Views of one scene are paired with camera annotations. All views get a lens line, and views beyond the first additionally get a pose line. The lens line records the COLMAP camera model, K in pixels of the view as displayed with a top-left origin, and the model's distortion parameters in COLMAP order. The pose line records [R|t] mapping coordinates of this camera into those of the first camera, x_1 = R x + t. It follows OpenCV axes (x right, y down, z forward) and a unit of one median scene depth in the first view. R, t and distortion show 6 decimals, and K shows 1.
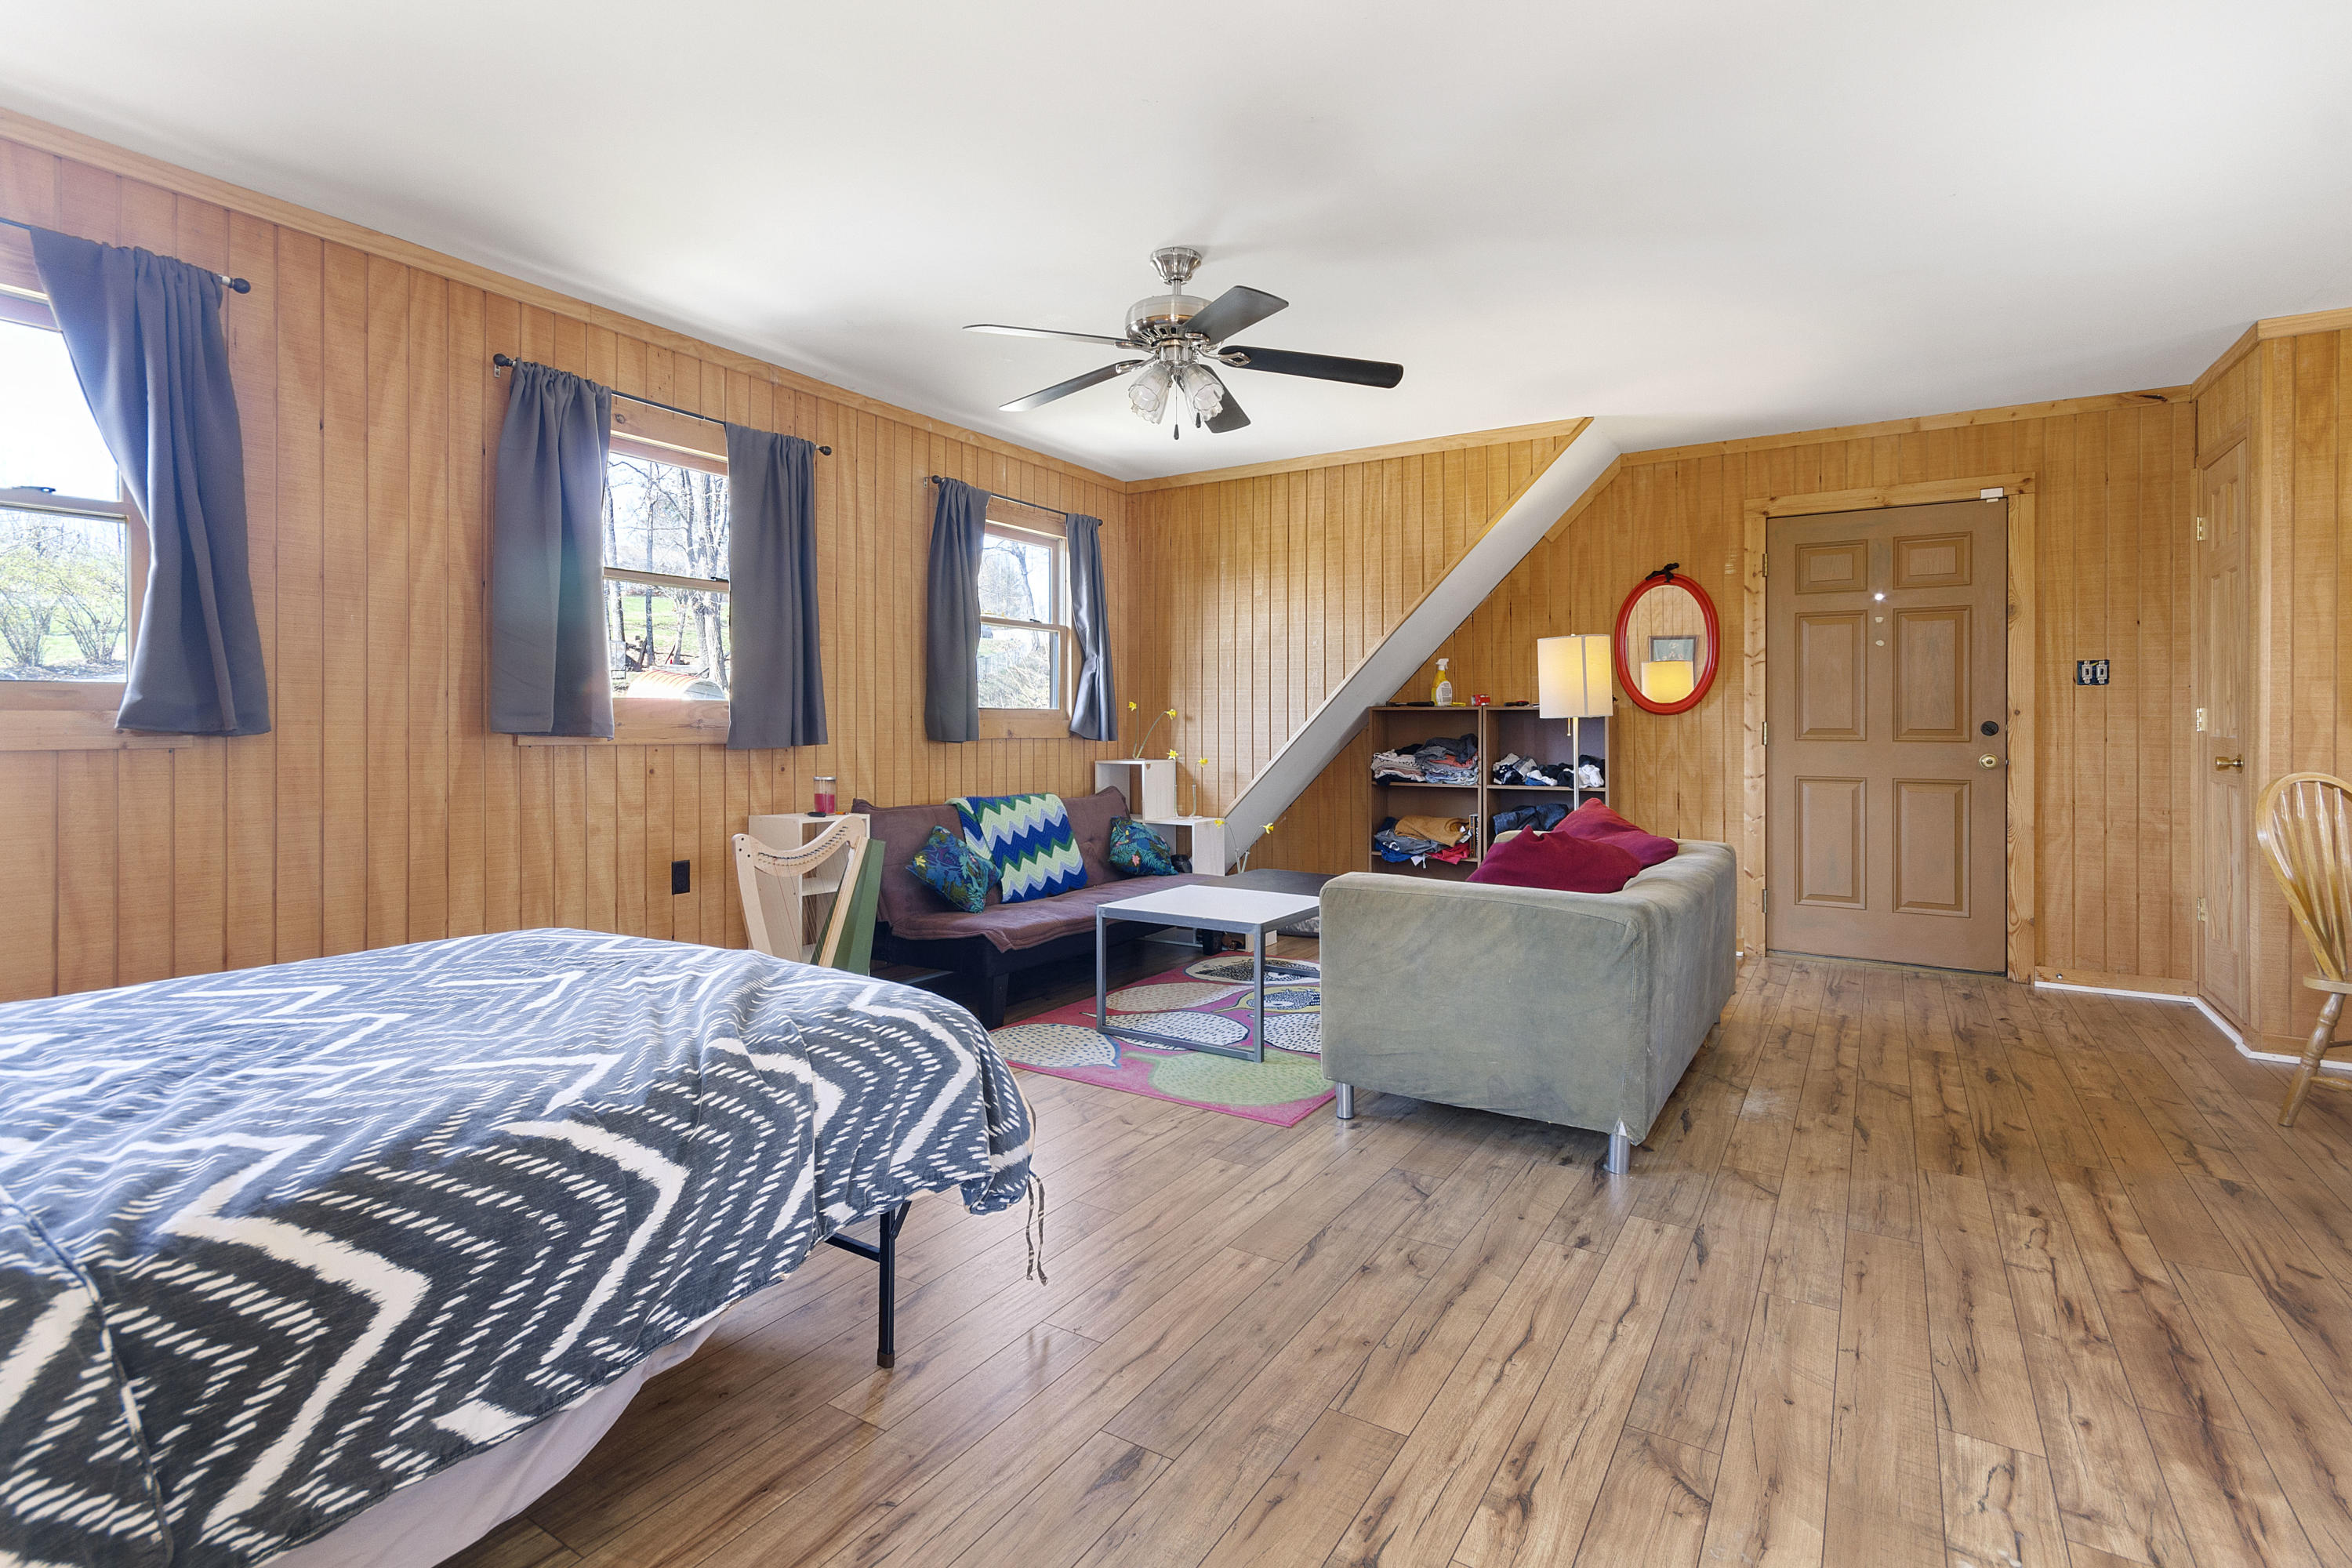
lens RADIAL K [[1118.7, 0, 1211.4], [0, 1118.7, 760.5], [0, 0, 1]] dist [0.008110, -0.000459]
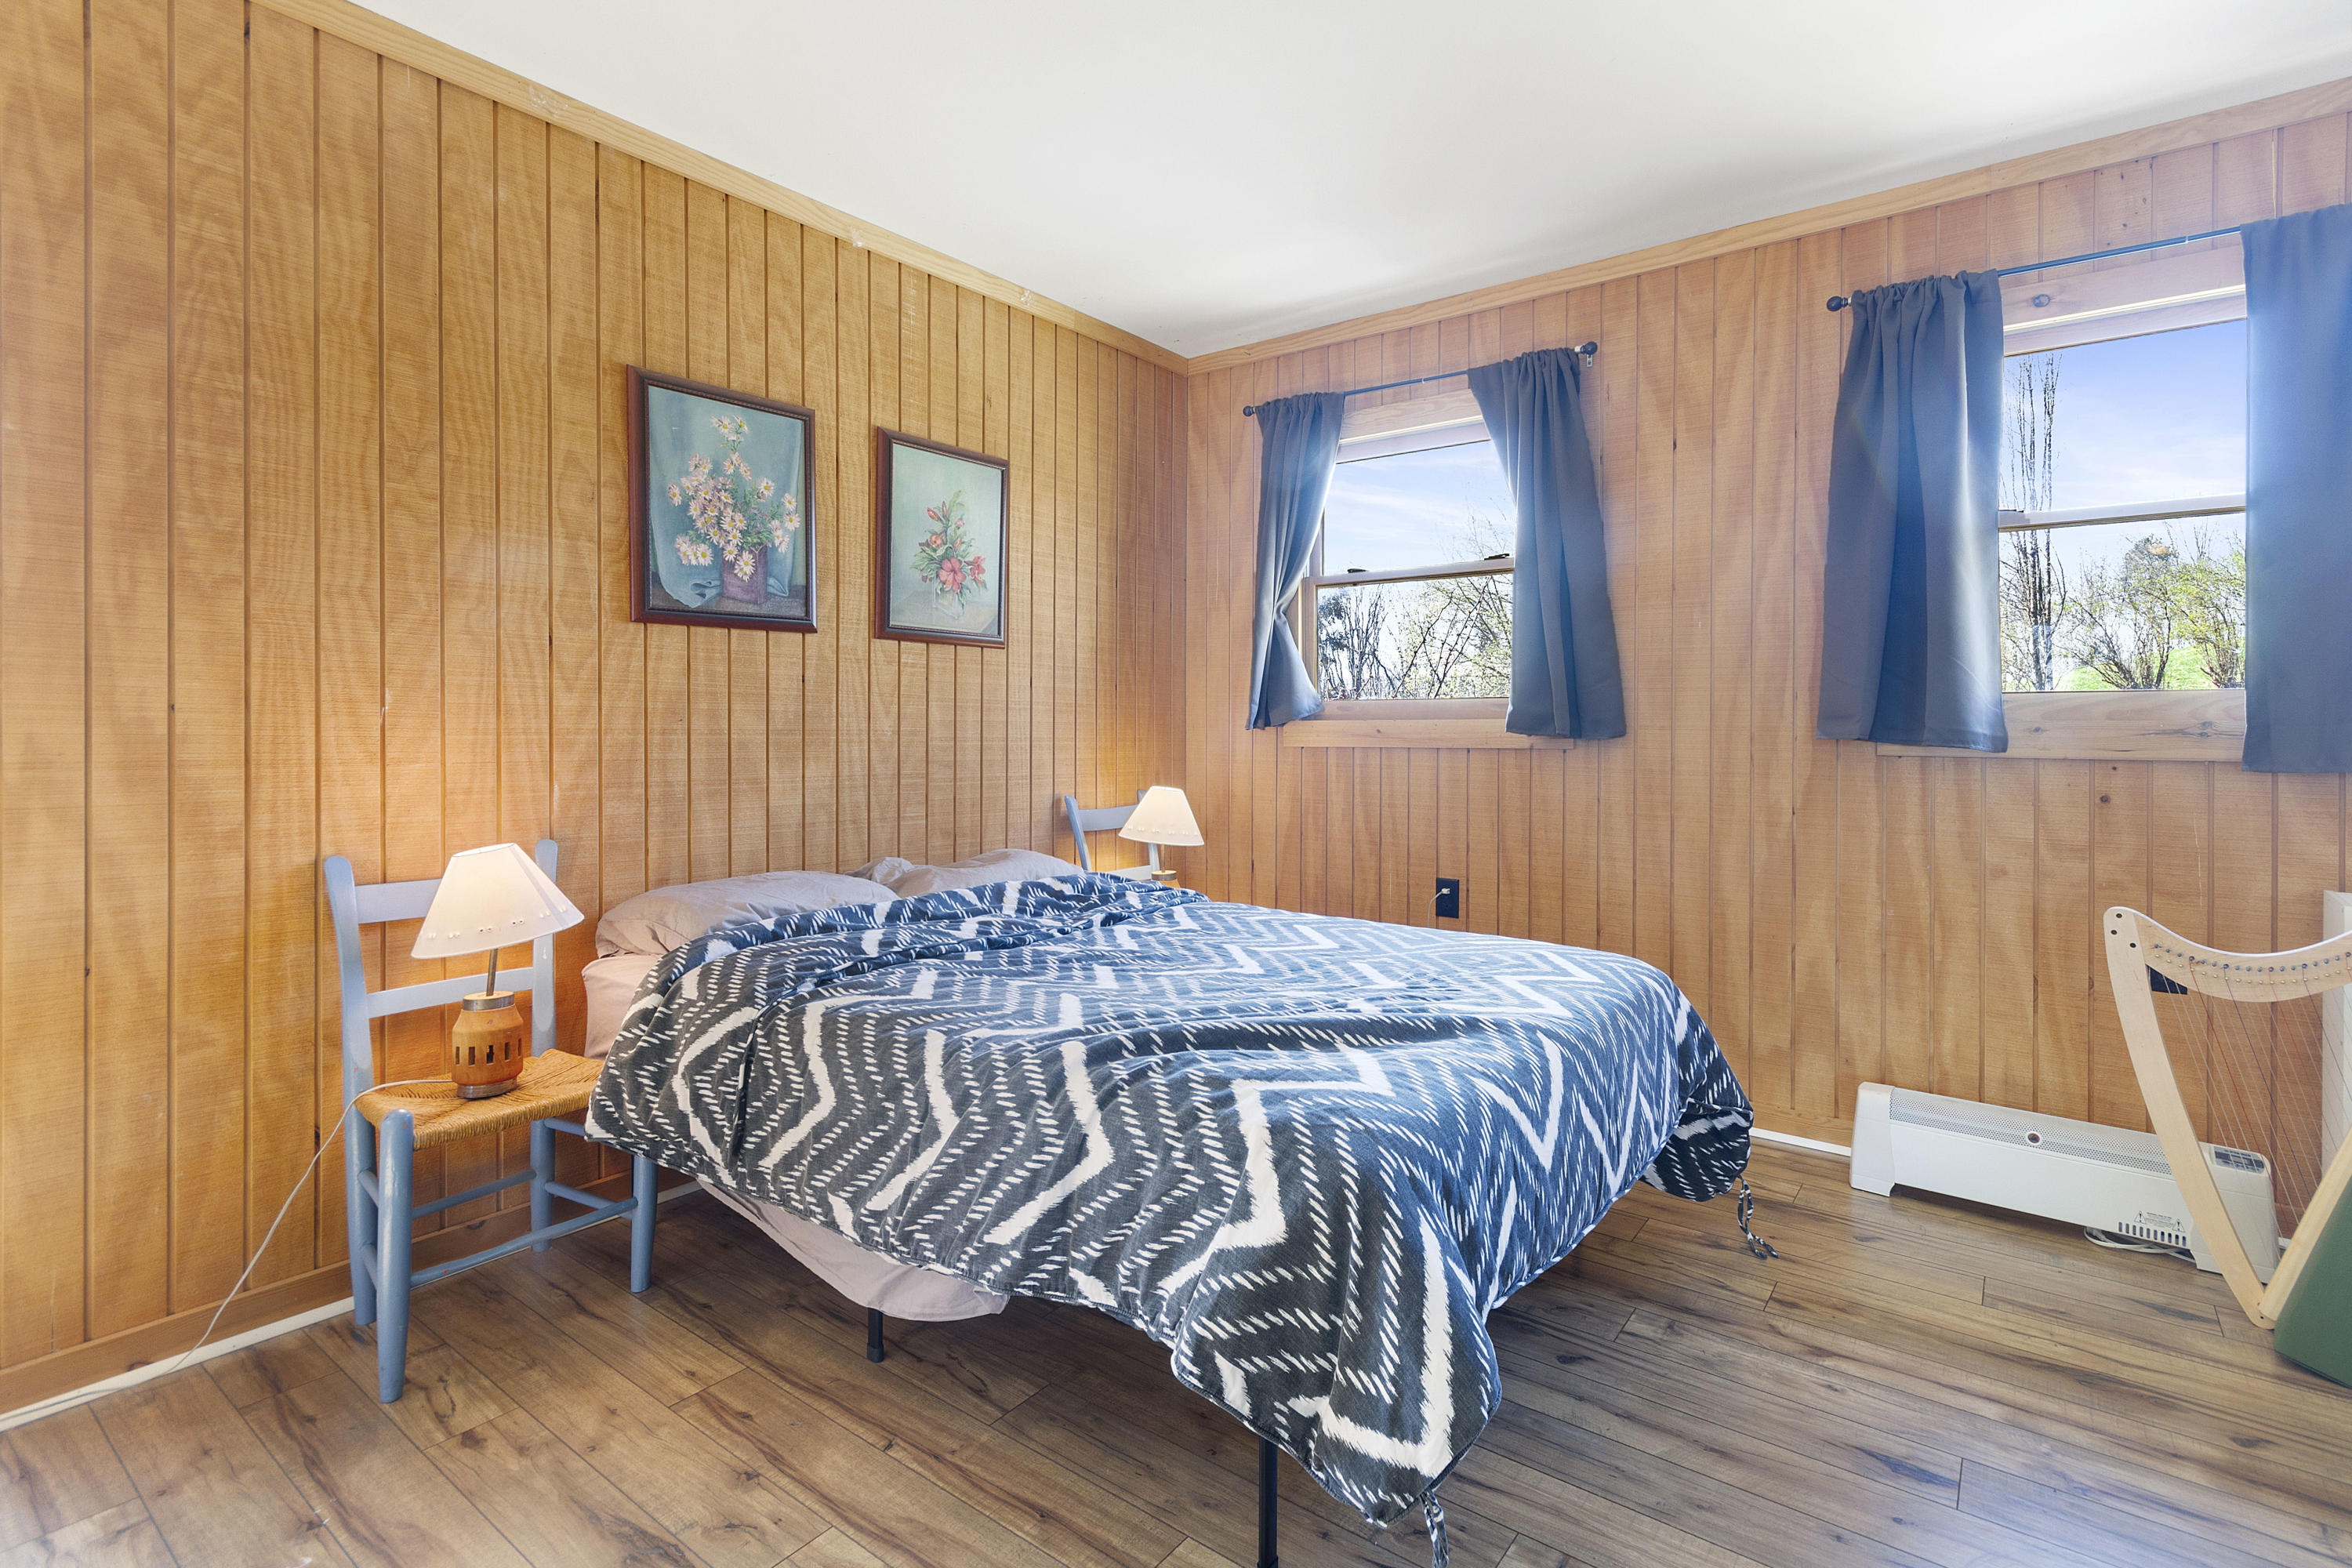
lens RADIAL K [[1118.7, 0, 1211.4], [0, 1118.7, 760.5], [0, 0, 1]] dist [0.008110, -0.000459]
pose [[-0.103420, 0.023001, -0.994372, 0.281052], [-0.034469, 0.999049, 0.026694, -0.015623], [0.994040, 0.037036, -0.102529, 0.644377]]
